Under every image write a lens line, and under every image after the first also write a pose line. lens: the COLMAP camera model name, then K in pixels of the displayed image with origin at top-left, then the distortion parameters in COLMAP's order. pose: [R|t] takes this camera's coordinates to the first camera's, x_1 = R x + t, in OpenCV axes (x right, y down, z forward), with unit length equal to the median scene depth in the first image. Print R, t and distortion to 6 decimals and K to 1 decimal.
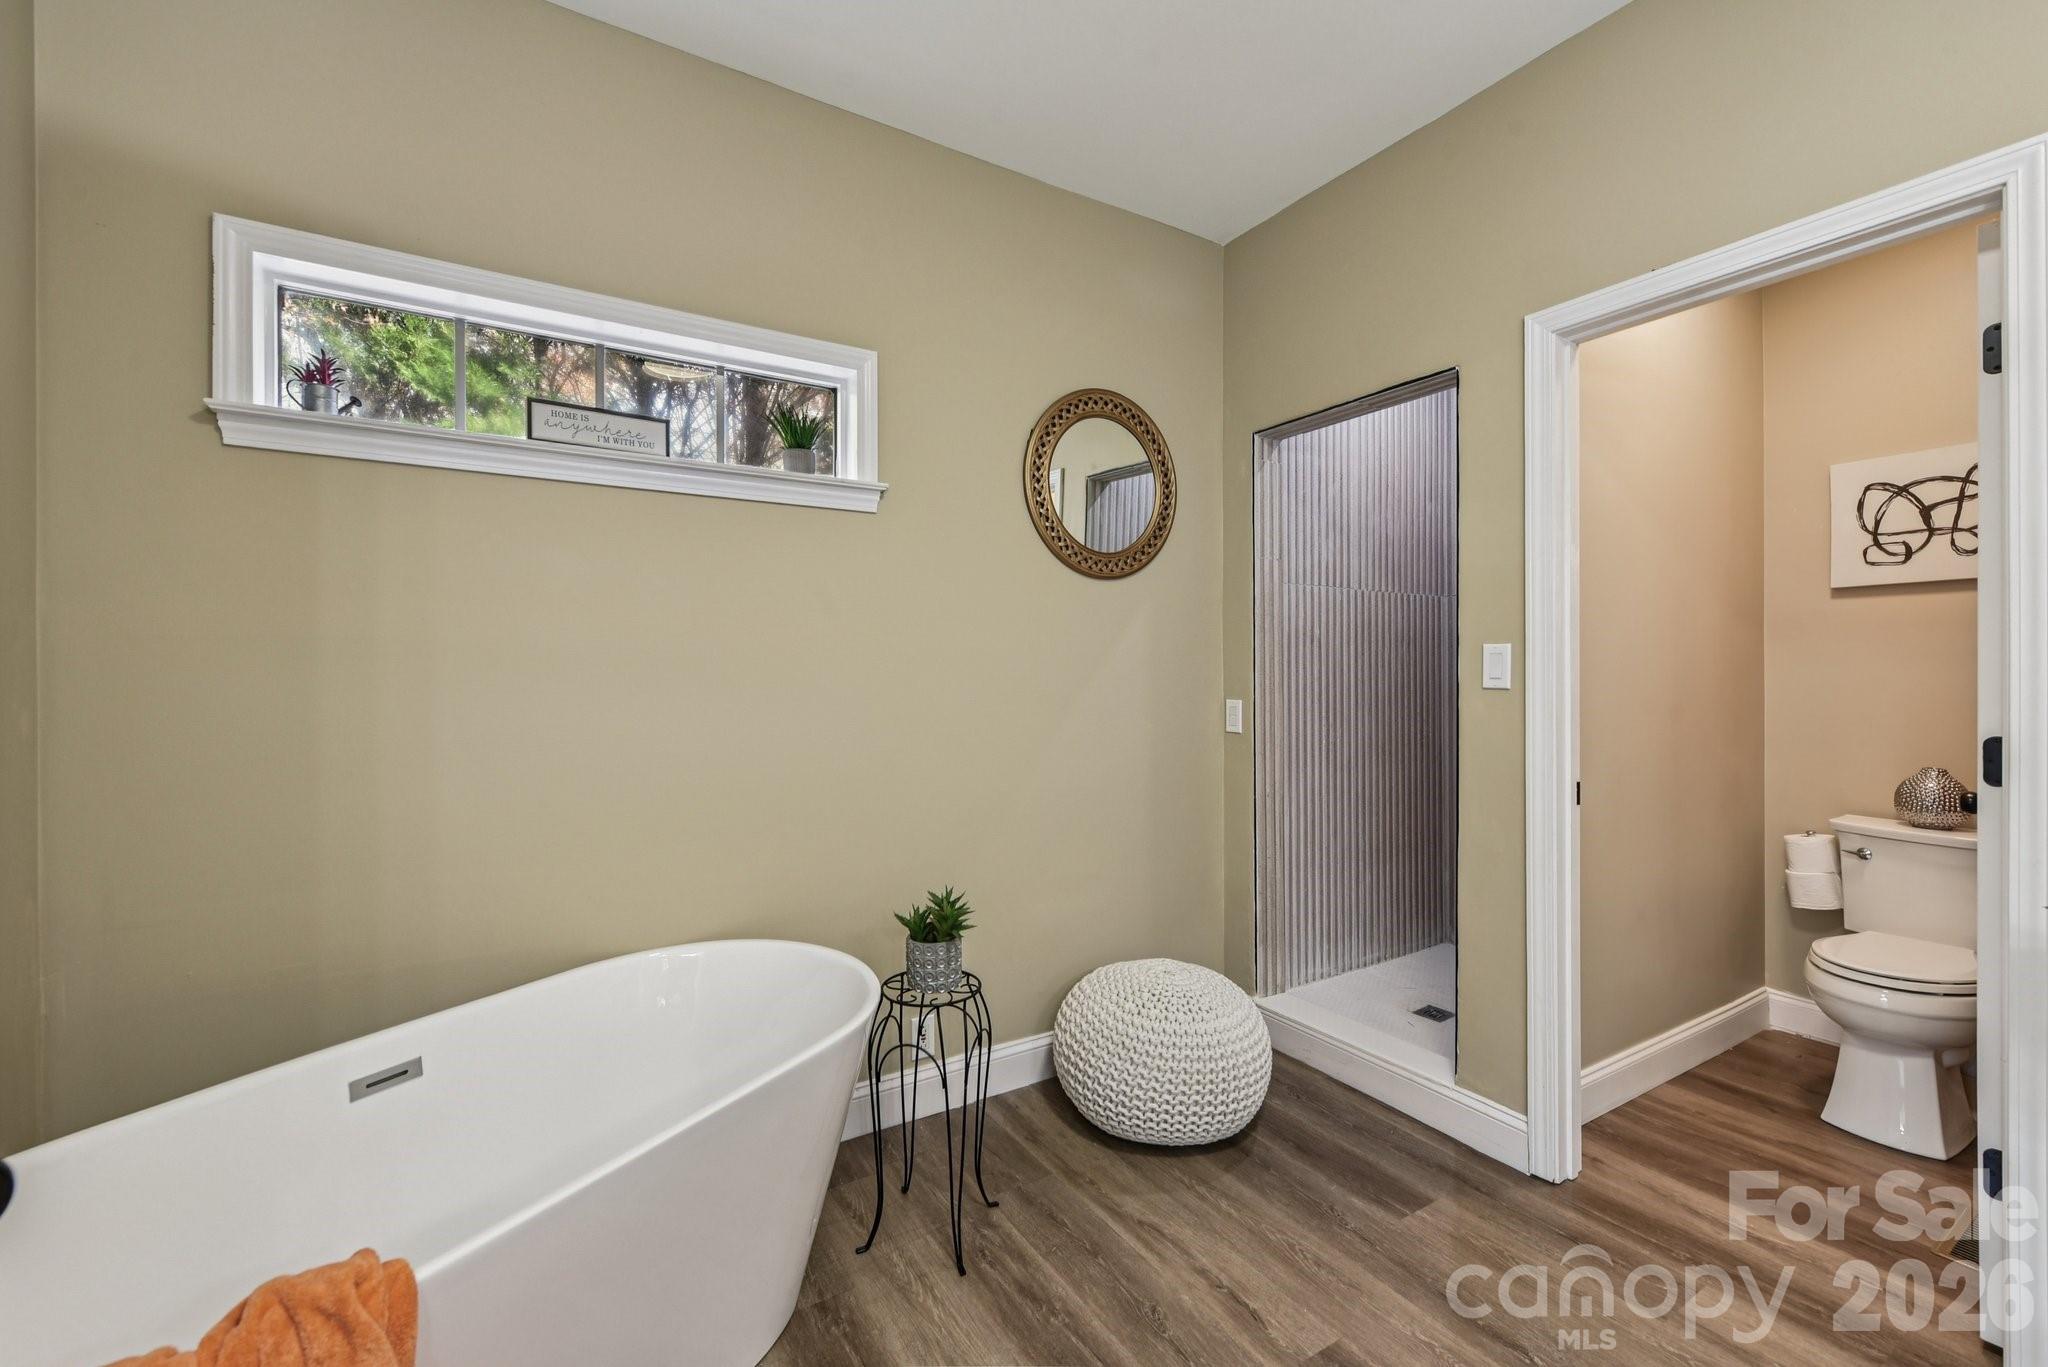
lens RADIAL K [[853.1, 0, 1024.9], [0, 853.1, 669.2], [0, 0, 1]] dist [0.000827, 0.000178]
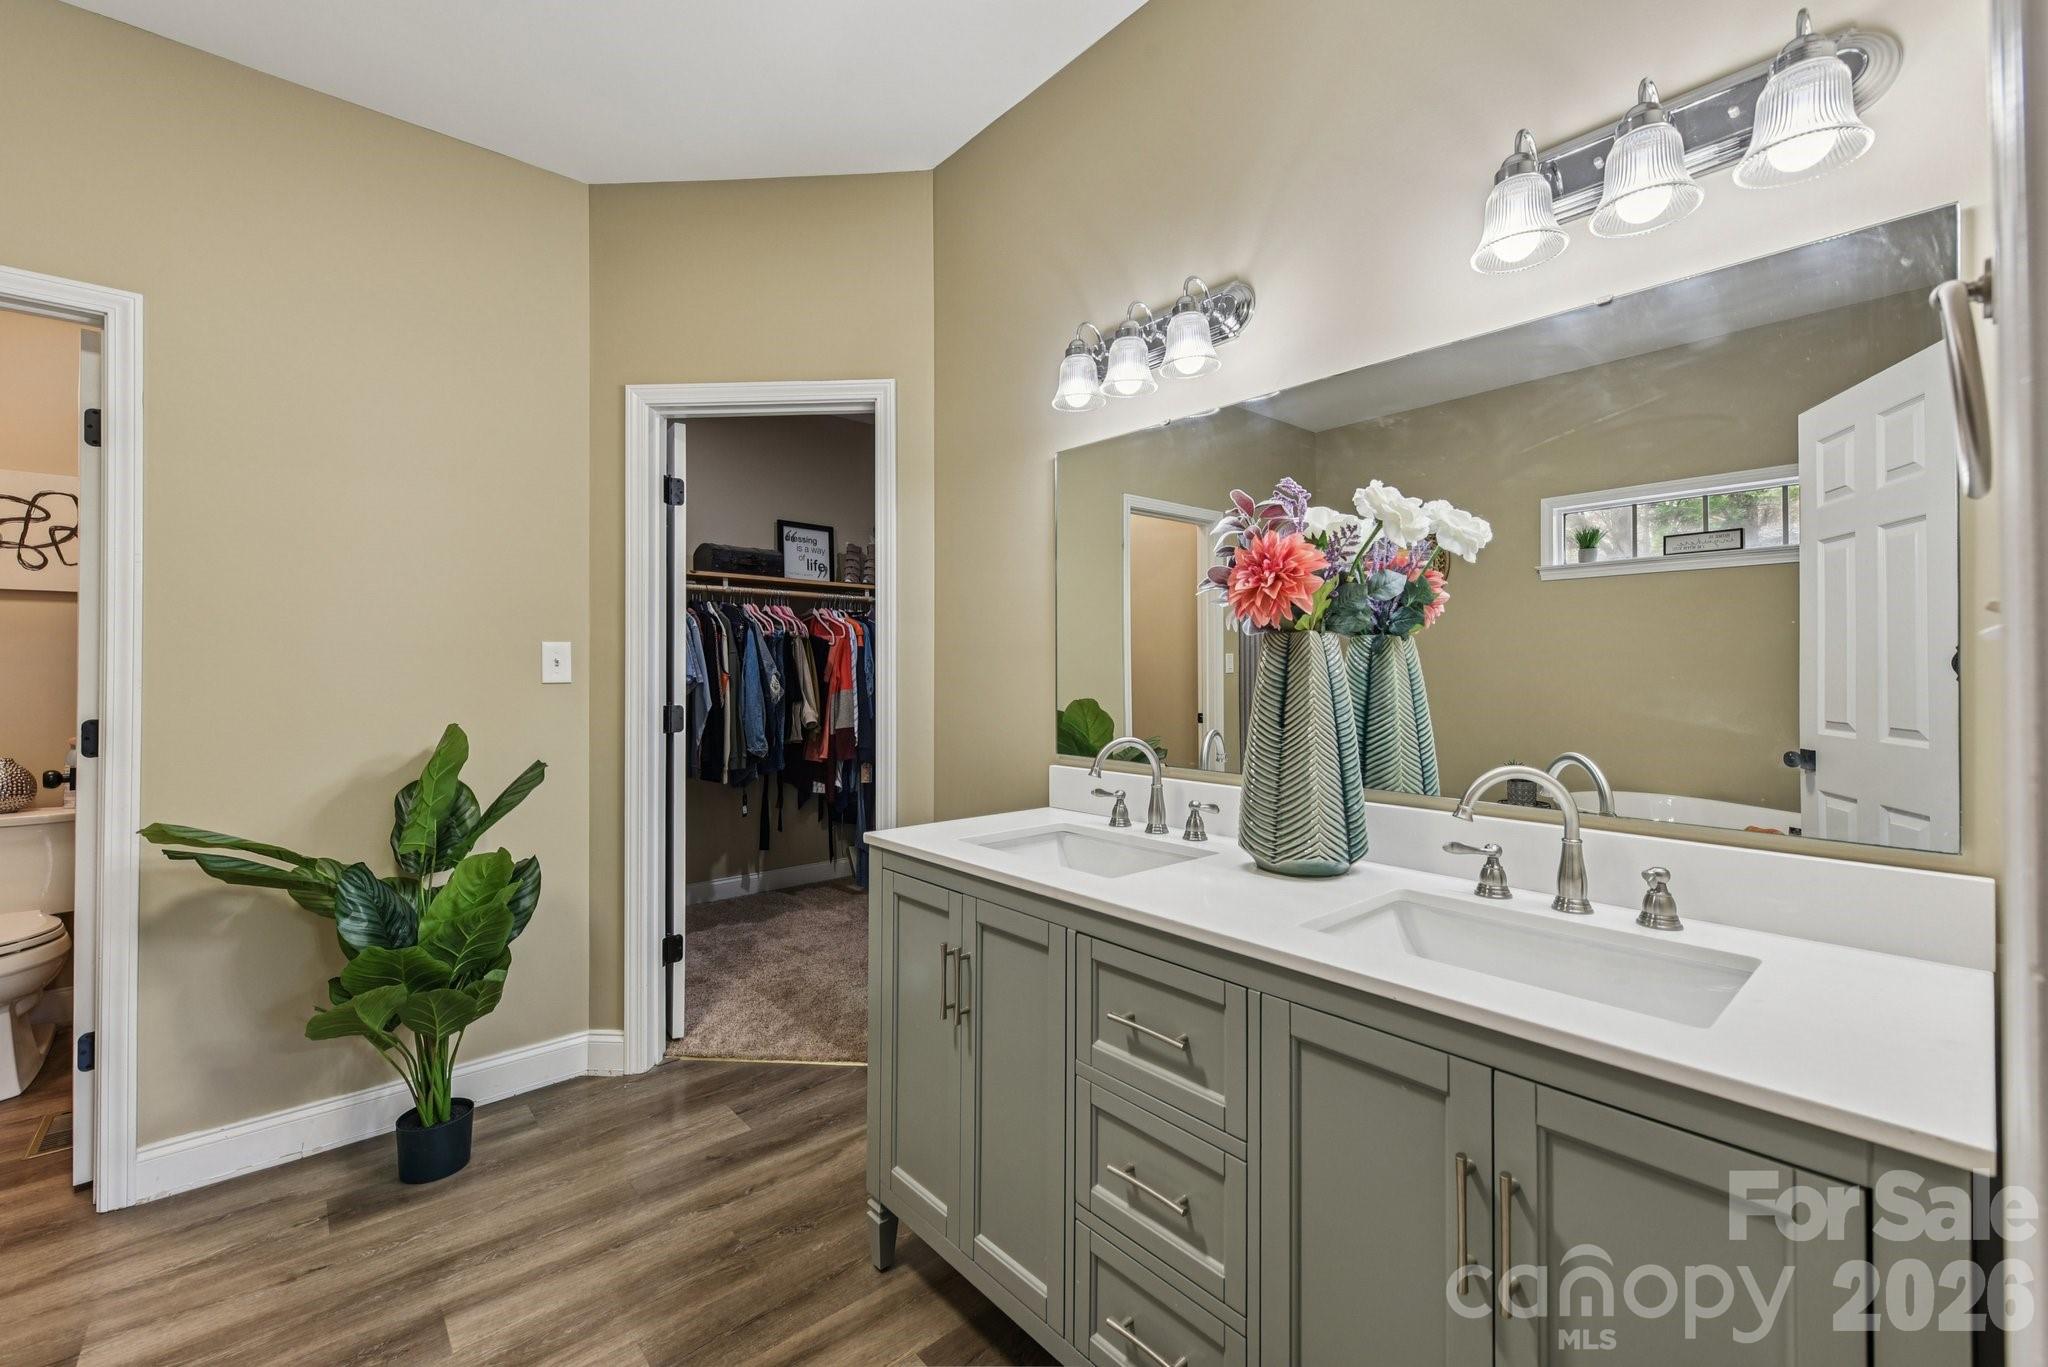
lens RADIAL K [[853.1, 0, 1024.9], [0, 853.1, 669.2], [0, 0, 1]] dist [0.000827, 0.000178]
pose [[-0.164224, 0.005366, 0.986408, -0.247254], [-0.002782, 0.999979, -0.005903, 0.003018], [-0.986419, -0.003714, -0.164206, -0.126400]]
